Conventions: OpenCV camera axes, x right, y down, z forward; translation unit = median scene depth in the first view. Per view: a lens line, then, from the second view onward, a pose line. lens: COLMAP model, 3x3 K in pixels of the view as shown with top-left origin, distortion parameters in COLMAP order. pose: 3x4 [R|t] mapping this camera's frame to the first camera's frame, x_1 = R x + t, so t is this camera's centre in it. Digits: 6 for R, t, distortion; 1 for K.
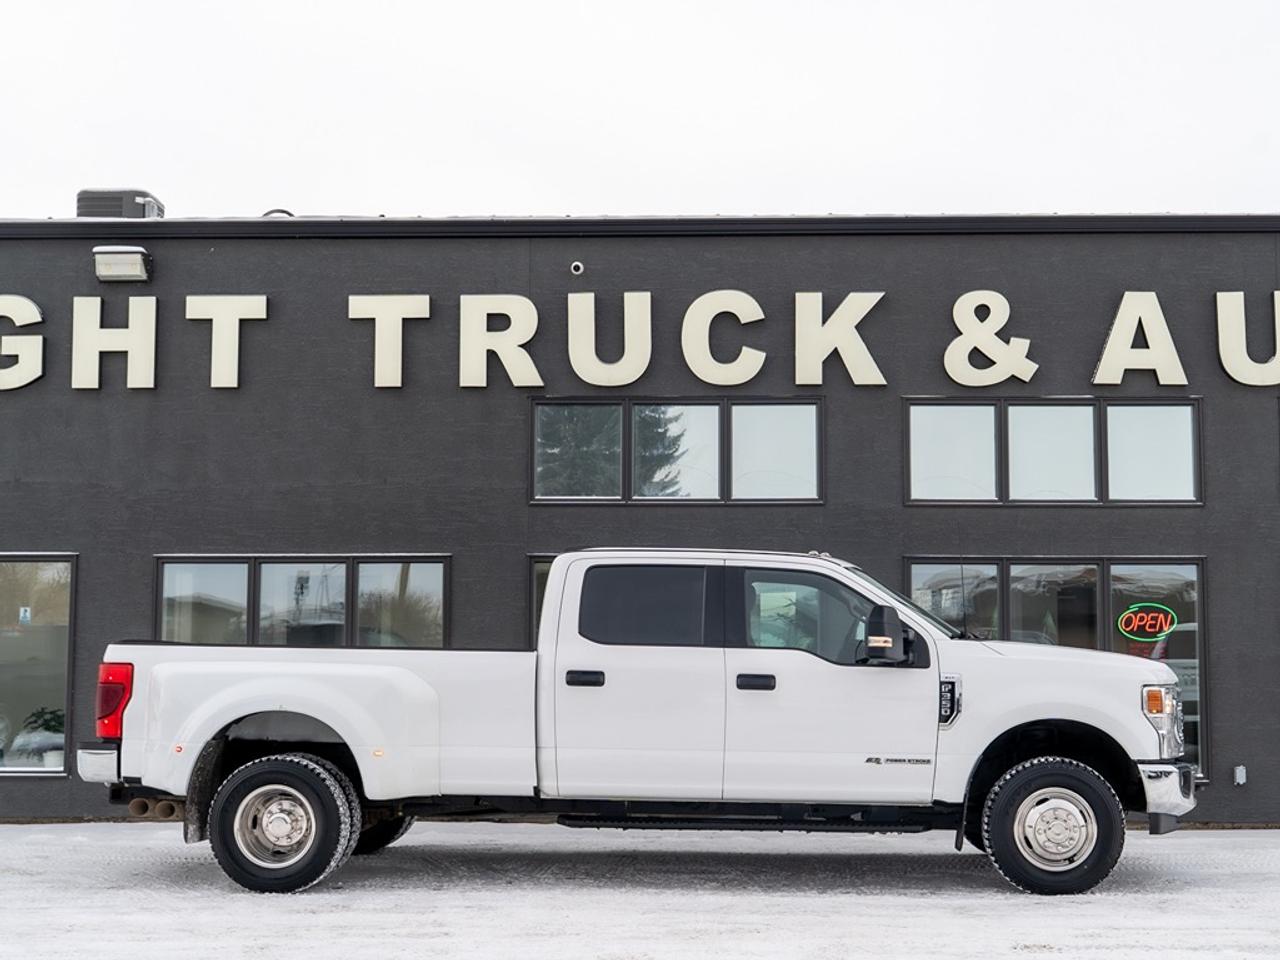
lens RADIAL K [[1714.6, 0, 641.5], [0, 1714.6, 483.5], [0, 0, 1]] dist [-0.012524, 0.000000]
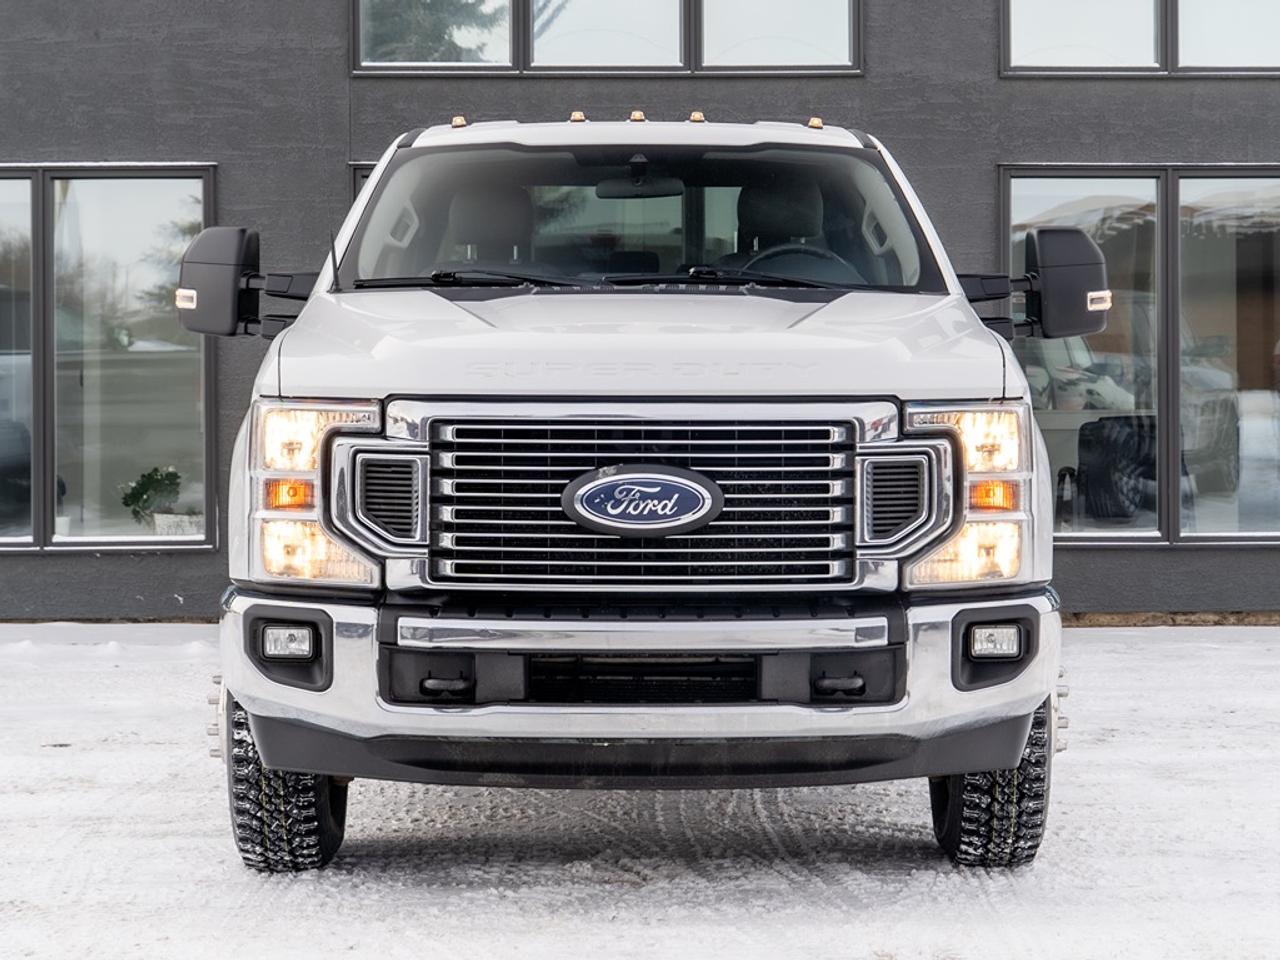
lens RADIAL K [[1931.8, 0, 637.2], [0, 1931.8, 472.9], [0, 0, 1]] dist [-0.030753, 0.000000]
pose [[0.998213, -0.008863, 0.059090, -0.009341], [0.000150, 0.989304, 0.145867, 0.050007], [-0.059750, -0.145598, 0.987538, 0.340171]]
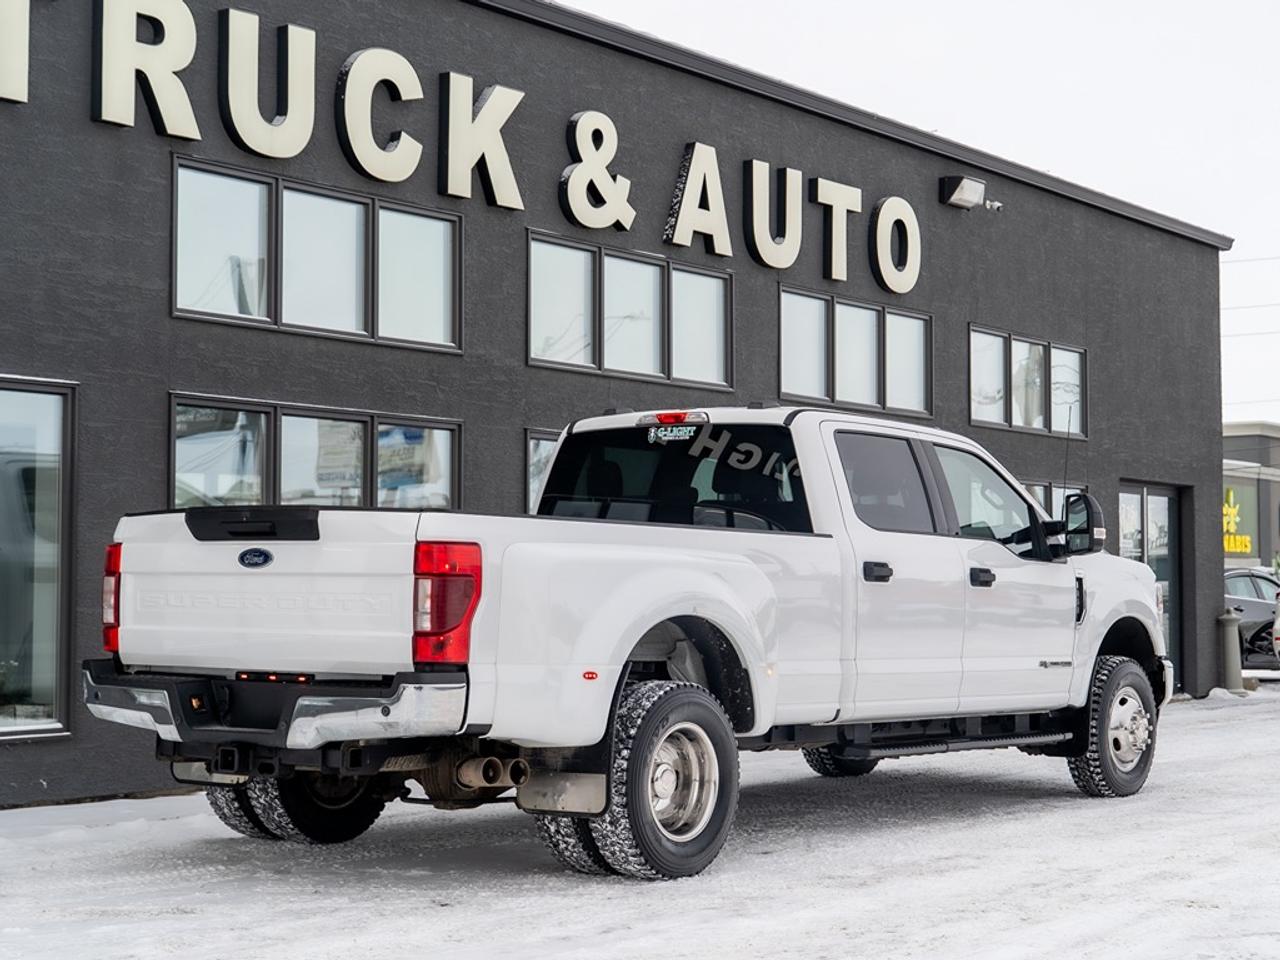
lens RADIAL K [[2313.6, 0, 640.5], [0, 2313.6, 485.8], [0, 0, 1]] dist [-0.121643, 0.000000]
pose [[0.544189, 0.038979, 0.838057, -0.710283], [-0.089700, 0.995897, 0.011927, 0.050848], [-0.834153, -0.081664, 0.545453, 0.365841]]
